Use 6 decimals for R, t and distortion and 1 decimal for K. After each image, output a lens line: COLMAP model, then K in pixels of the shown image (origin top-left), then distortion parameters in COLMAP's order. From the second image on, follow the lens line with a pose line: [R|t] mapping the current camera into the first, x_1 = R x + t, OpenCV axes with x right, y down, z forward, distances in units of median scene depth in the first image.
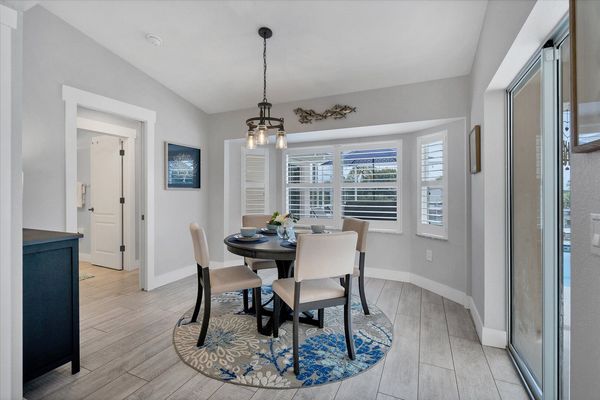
lens RADIAL K [[274.9, 0, 300.1], [0, 274.9, 197.1], [0, 0, 1]] dist [-0.000078, -0.000020]
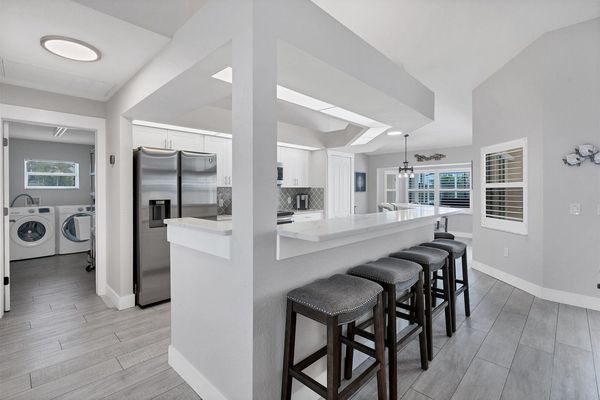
lens RADIAL K [[274.9, 0, 299.4], [0, 274.9, 196.2], [0, 0, 1]] dist [-0.000078, -0.000020]
pose [[0.943100, 0.005688, -0.332459, -0.151579], [-0.003189, 0.999962, 0.008061, -0.011607], [0.332493, -0.006542, 0.943083, -1.327866]]
